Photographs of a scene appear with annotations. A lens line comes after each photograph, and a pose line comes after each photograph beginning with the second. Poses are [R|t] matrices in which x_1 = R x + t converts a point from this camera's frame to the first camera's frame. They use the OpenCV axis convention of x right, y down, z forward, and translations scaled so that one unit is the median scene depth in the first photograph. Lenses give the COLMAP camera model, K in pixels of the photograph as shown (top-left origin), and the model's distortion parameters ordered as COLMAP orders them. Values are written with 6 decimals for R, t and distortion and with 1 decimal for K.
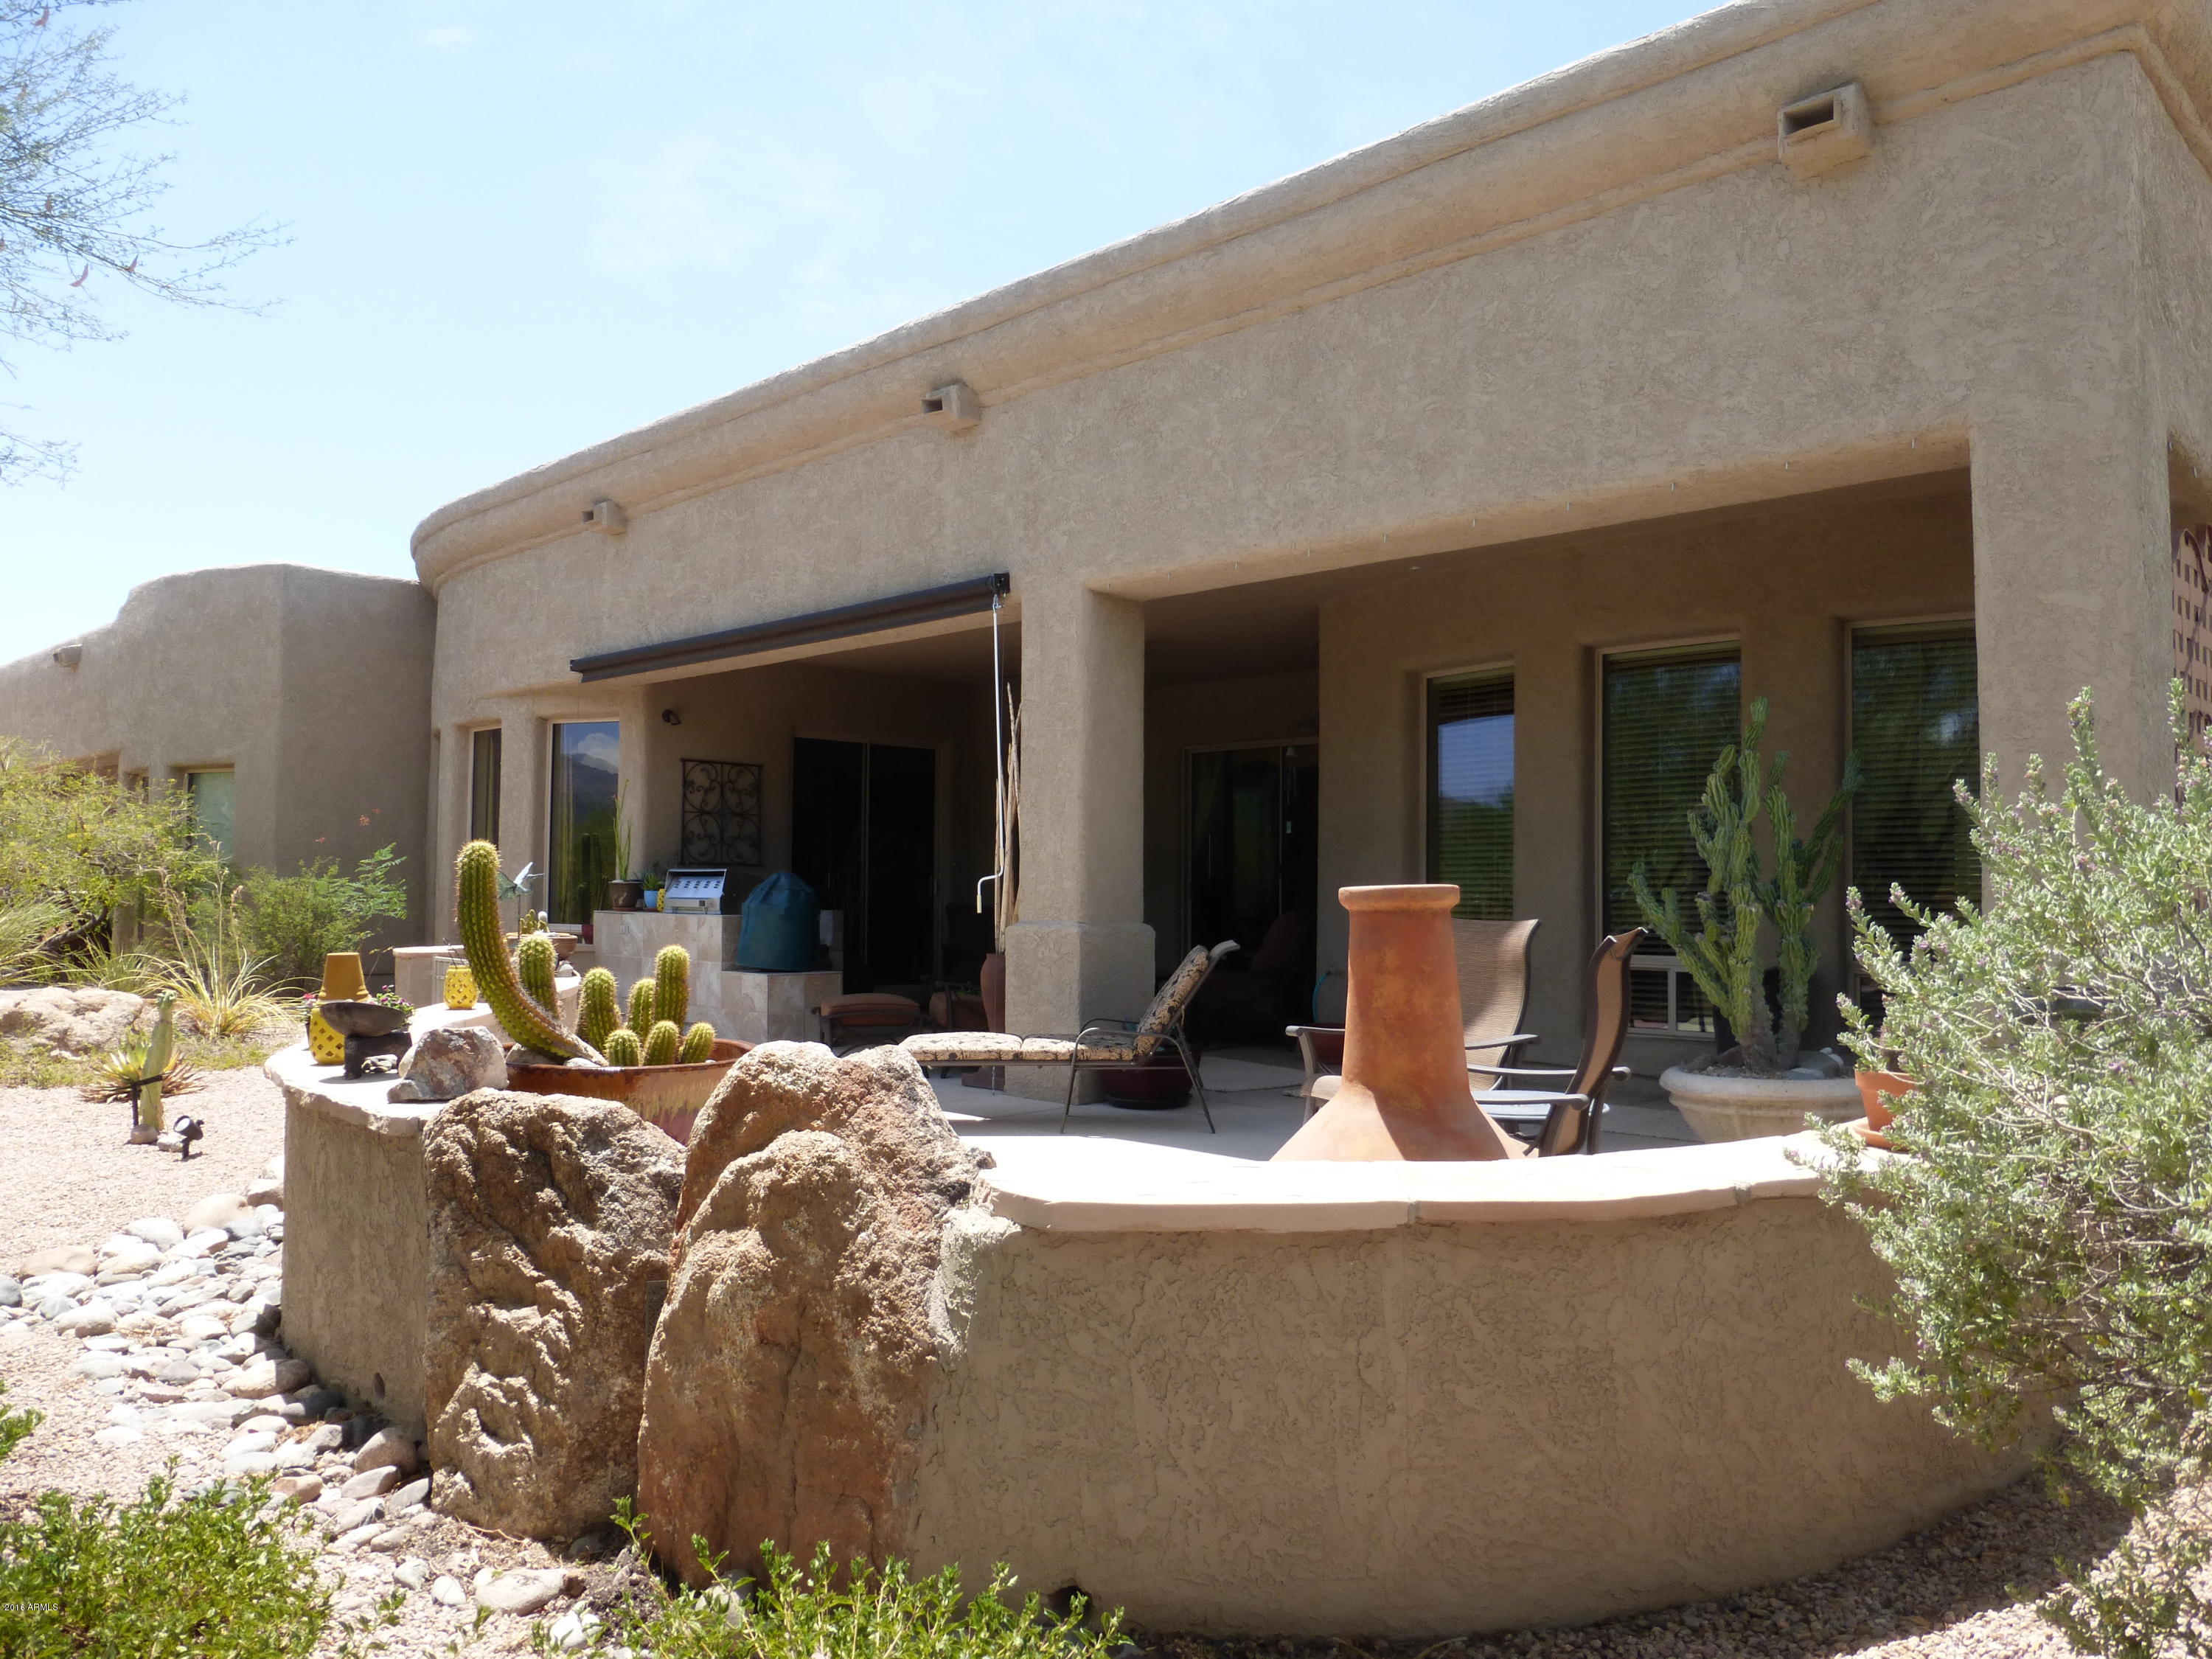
lens RADIAL K [[1594.2, 0, 1106.0], [0, 1594.2, 829.5], [0, 0, 1]] dist [-0.000514, -0.062051]
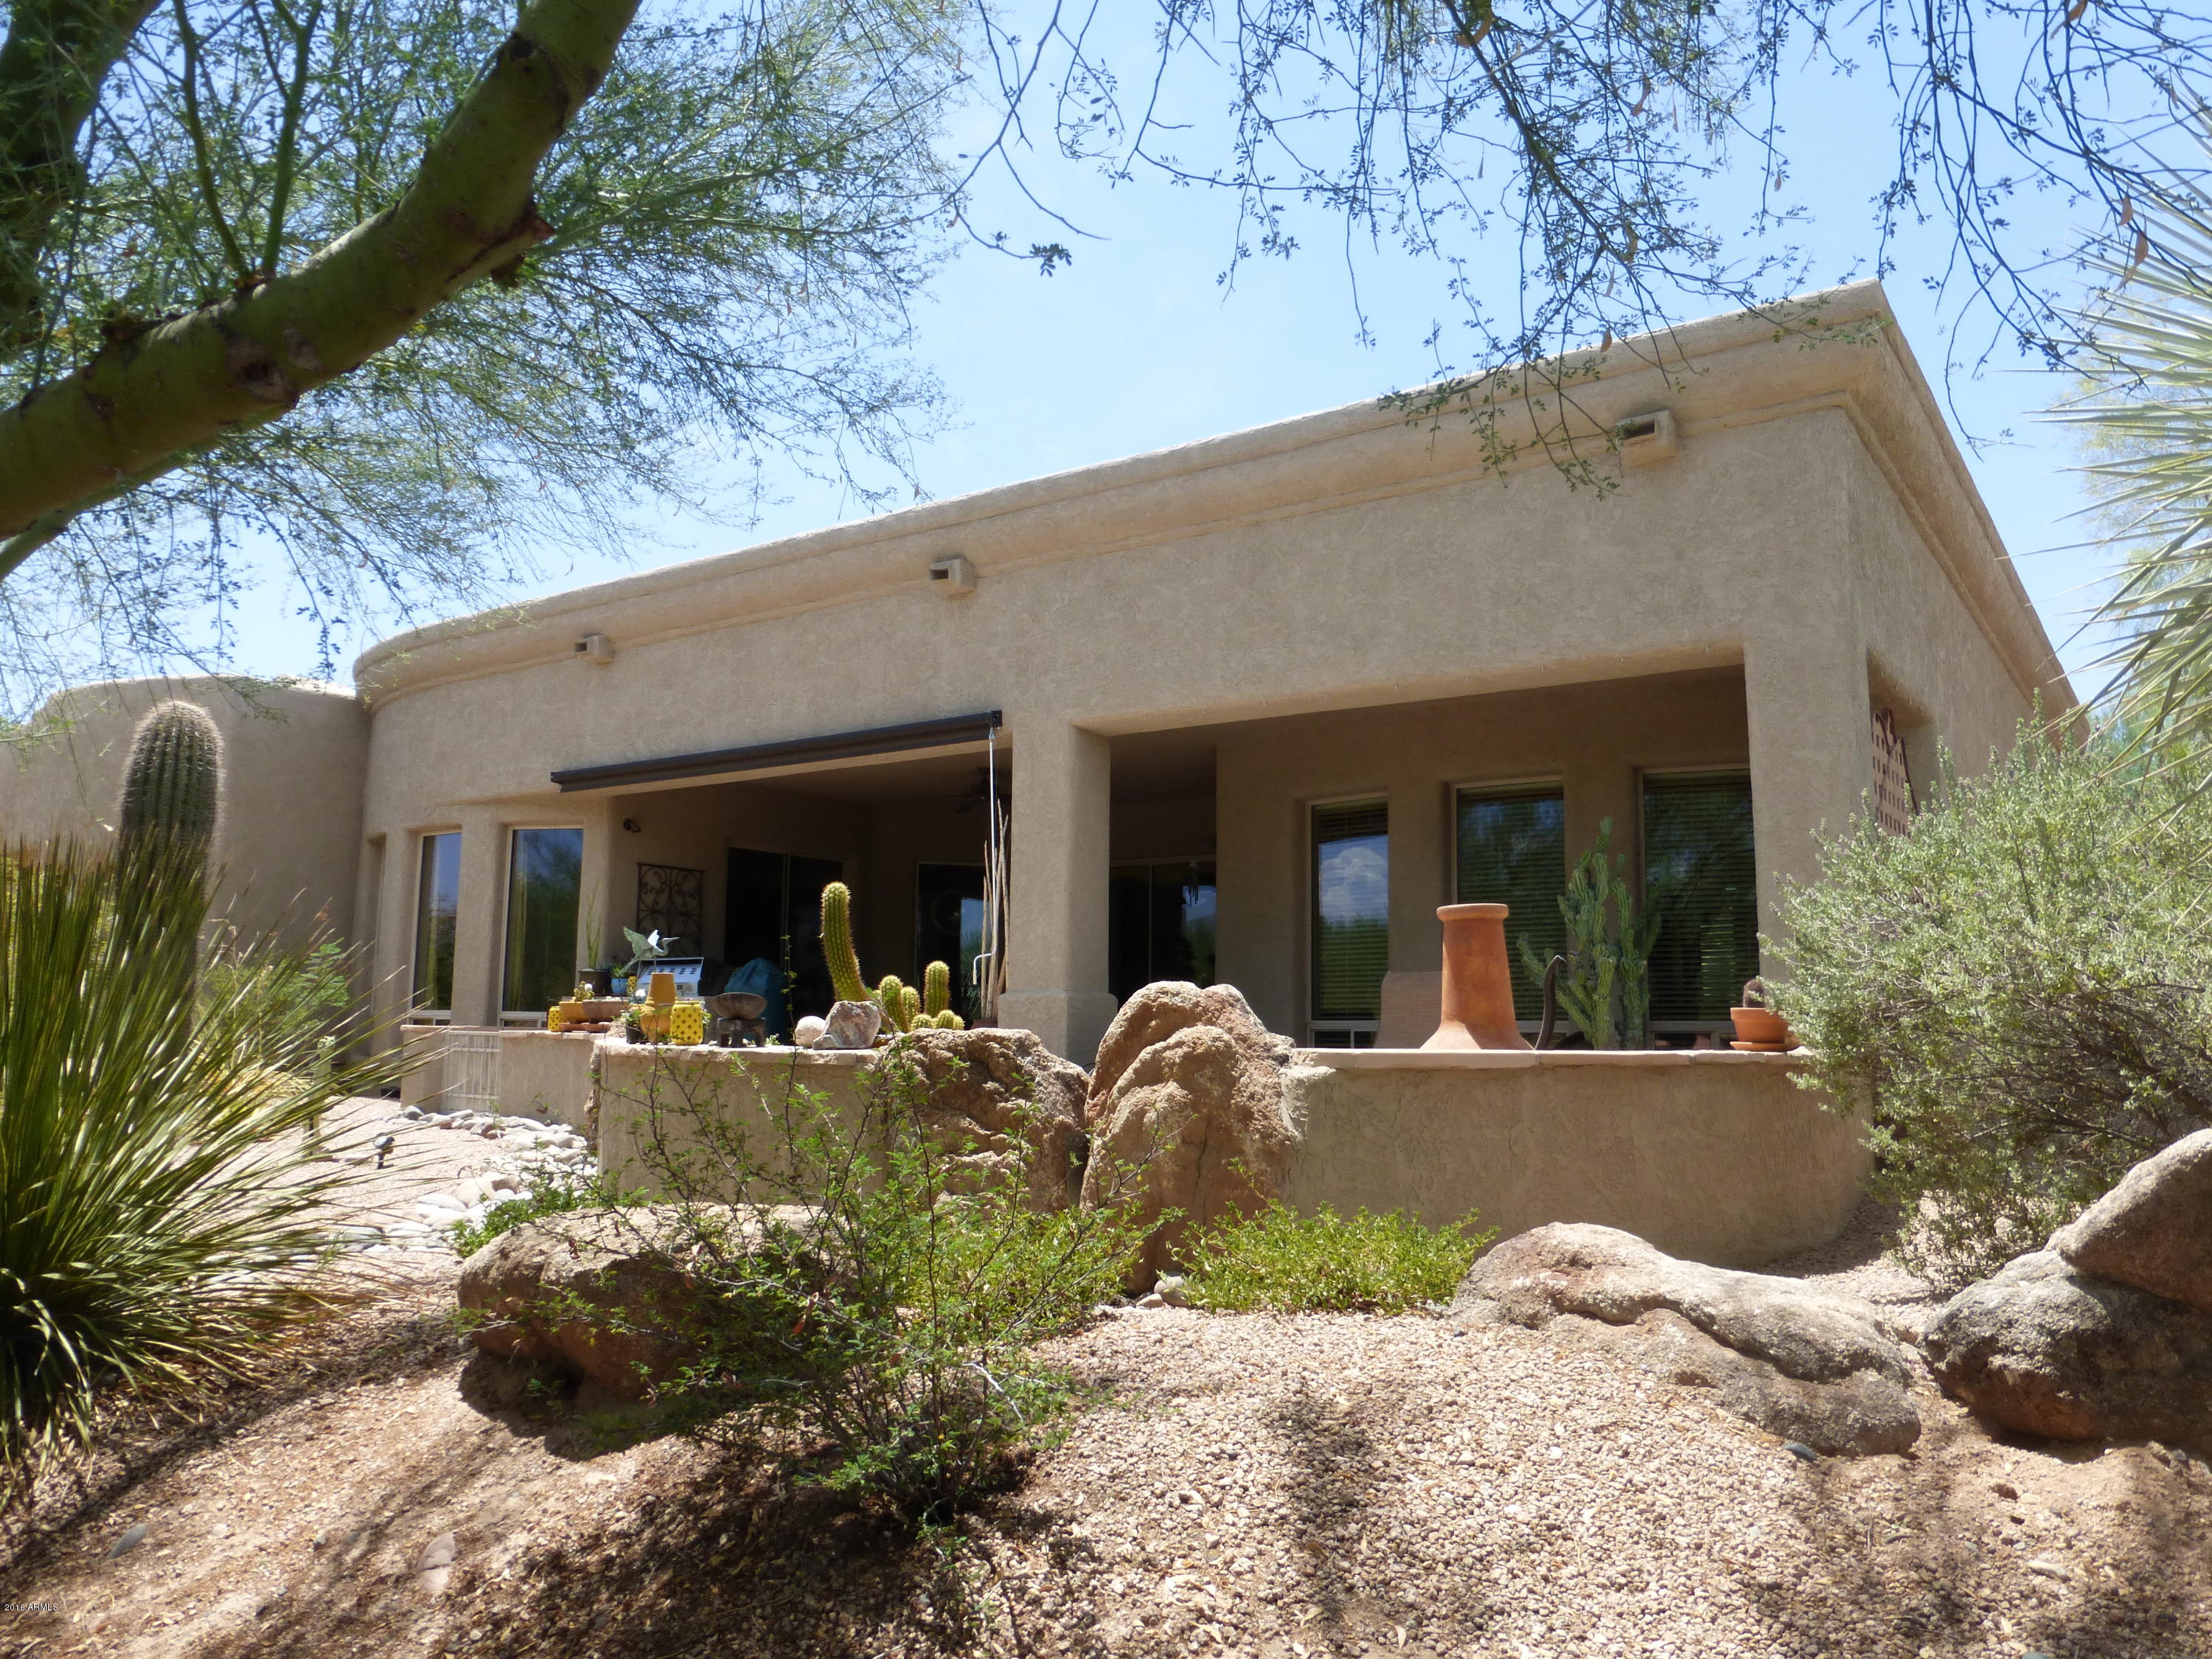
lens RADIAL K [[1598.0, 0, 1116.6], [0, 1598.0, 824.2], [0, 0, 1]] dist [-0.053430, 0.055794]
pose [[0.986205, 0.023330, 0.163878, -0.211965], [-0.008585, 0.995894, -0.090114, 0.046625], [-0.165307, 0.087464, 0.982356, -0.275975]]
